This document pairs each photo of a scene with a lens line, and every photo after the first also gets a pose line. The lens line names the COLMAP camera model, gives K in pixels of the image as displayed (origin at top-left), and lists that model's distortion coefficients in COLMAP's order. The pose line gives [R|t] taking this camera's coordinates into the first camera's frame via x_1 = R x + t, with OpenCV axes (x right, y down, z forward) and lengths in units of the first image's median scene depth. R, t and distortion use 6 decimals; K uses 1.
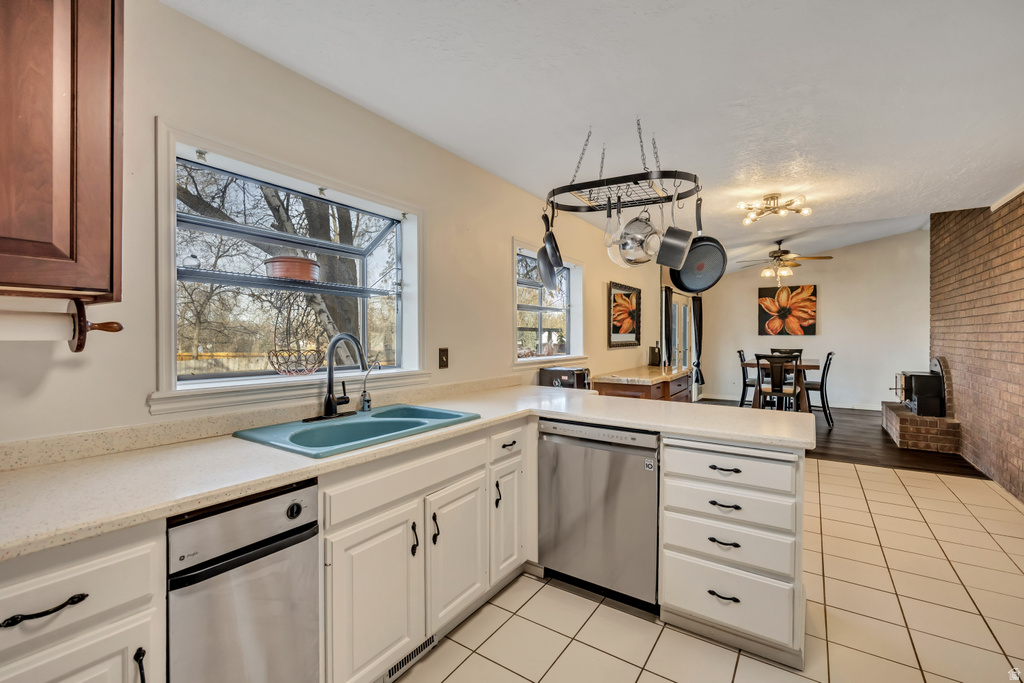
lens RADIAL K [[443.0, 0, 512.1], [0, 443.0, 336.1], [0, 0, 1]] dist [-0.001976, -0.000267]
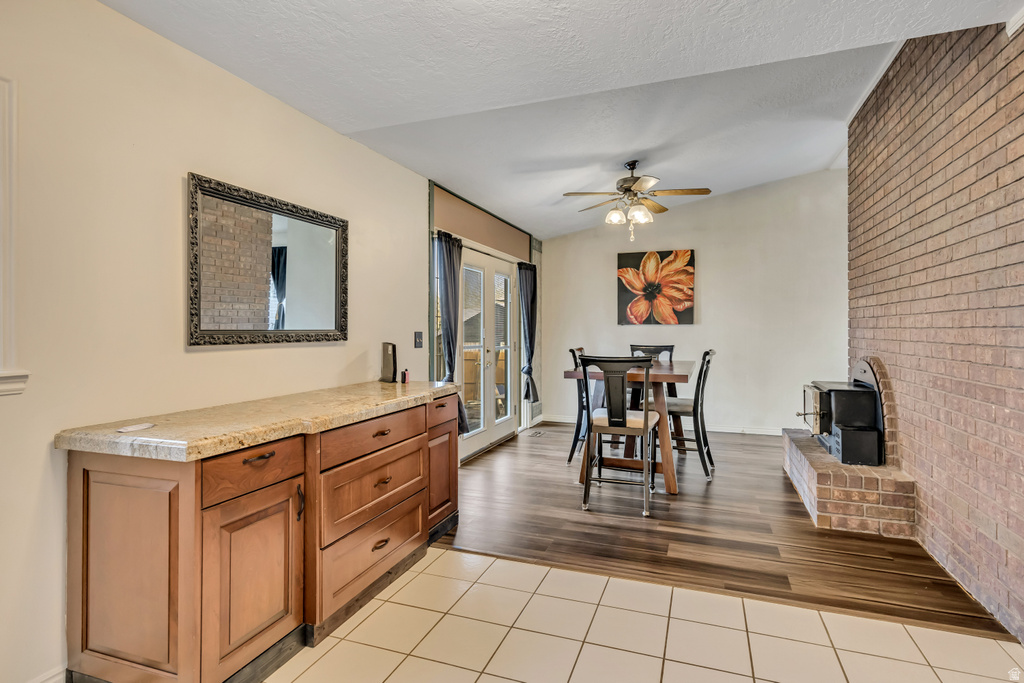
lens RADIAL K [[524.1, 0, 512.0], [0, 524.1, 322.9], [0, 0, 1]] dist [0.018992, -0.000687]
pose [[0.971532, 0.003823, 0.236877, 0.310227], [-0.000026, 0.999872, -0.016029, 0.011453], [-0.236908, 0.015567, 0.971407, 0.393890]]
